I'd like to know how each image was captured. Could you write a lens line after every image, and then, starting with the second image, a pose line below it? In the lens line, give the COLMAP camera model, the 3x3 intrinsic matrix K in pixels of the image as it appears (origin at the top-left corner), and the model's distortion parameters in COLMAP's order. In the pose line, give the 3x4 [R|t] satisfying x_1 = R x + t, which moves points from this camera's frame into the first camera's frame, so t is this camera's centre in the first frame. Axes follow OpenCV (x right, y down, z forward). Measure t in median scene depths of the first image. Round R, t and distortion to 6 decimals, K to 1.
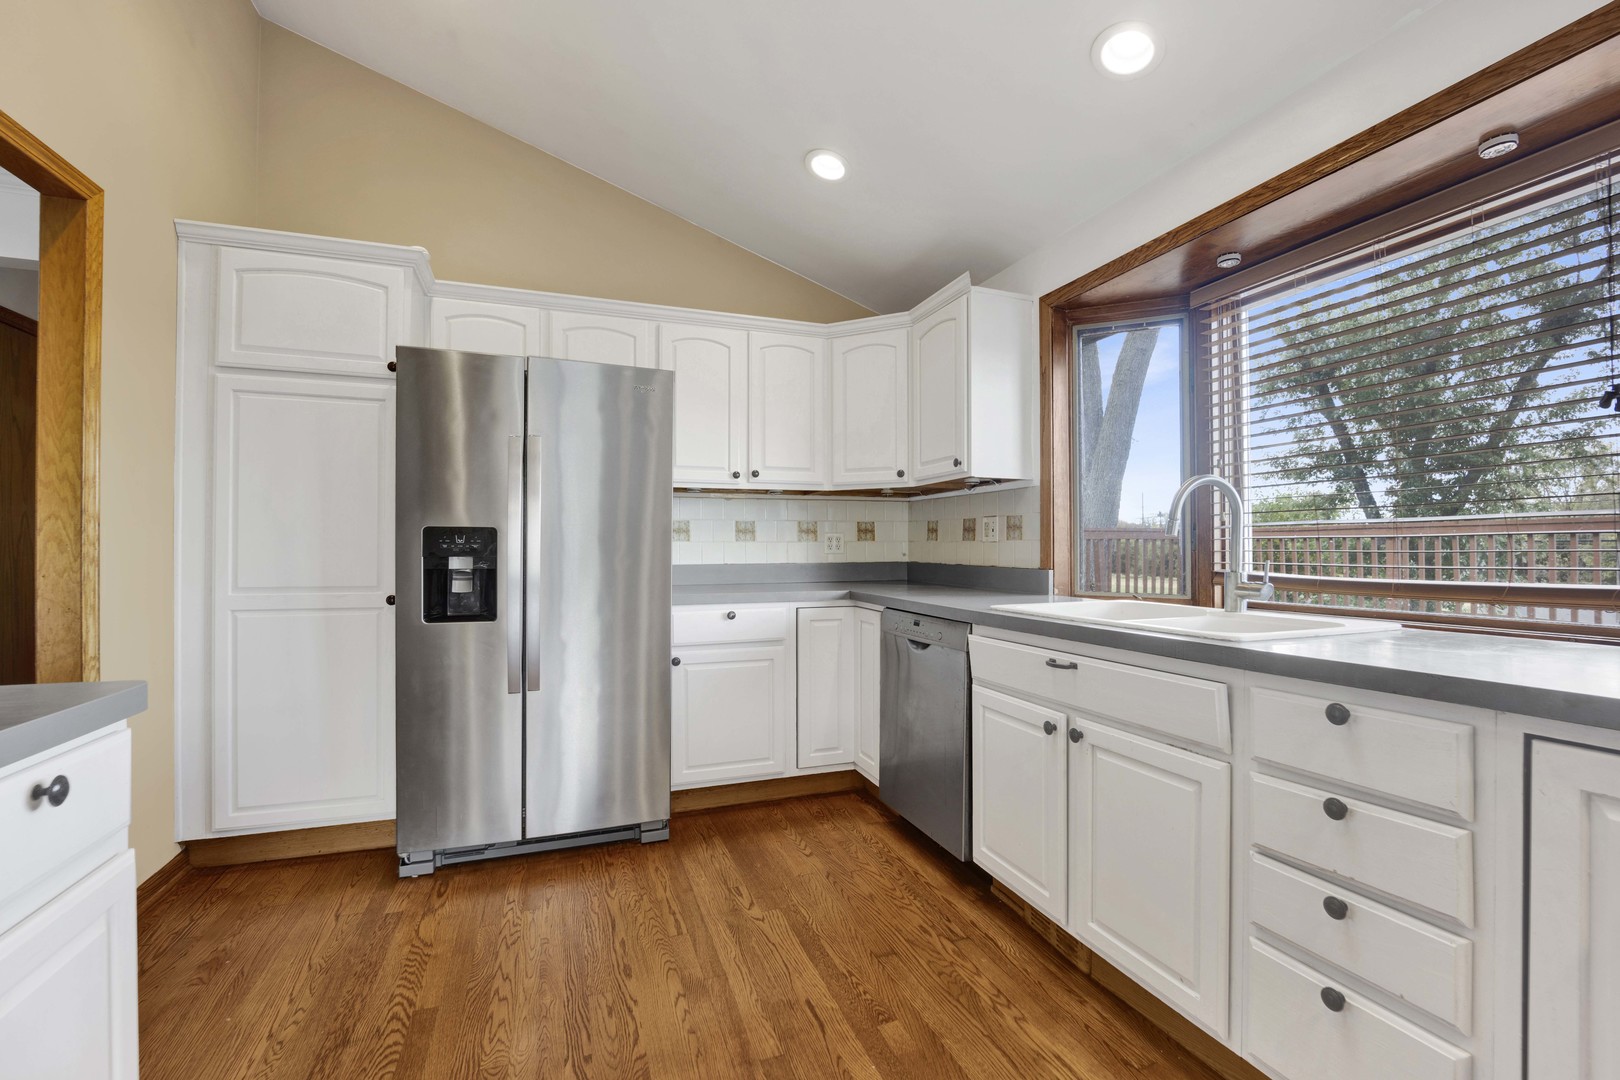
lens RADIAL K [[681.4, 0, 800.5], [0, 681.4, 551.9], [0, 0, 1]] dist [-0.018152, 0.000356]
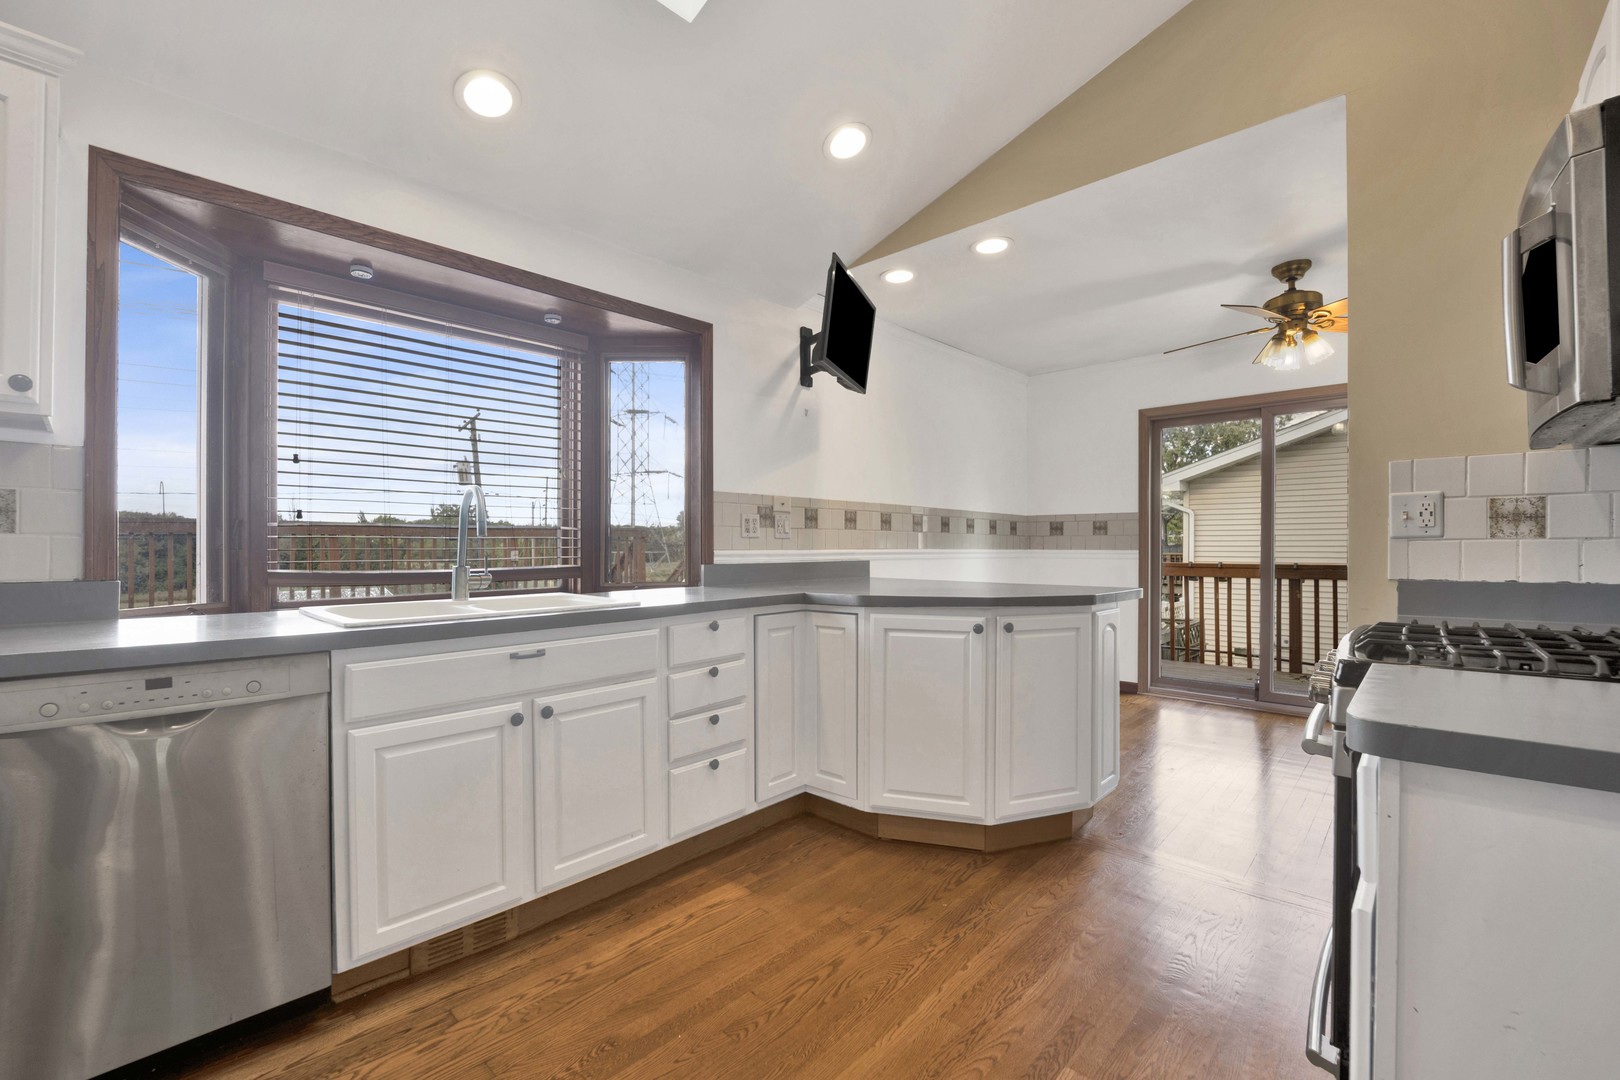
lens RADIAL K [[695.8, 0, 803.4], [0, 695.8, 549.2], [0, 0, 1]] dist [-0.016923, -0.000446]
pose [[-0.456843, -0.005766, 0.889529, -0.795548], [0.005056, 0.999946, 0.009079, -0.009470], [-0.889533, 0.008645, -0.456789, 1.114164]]
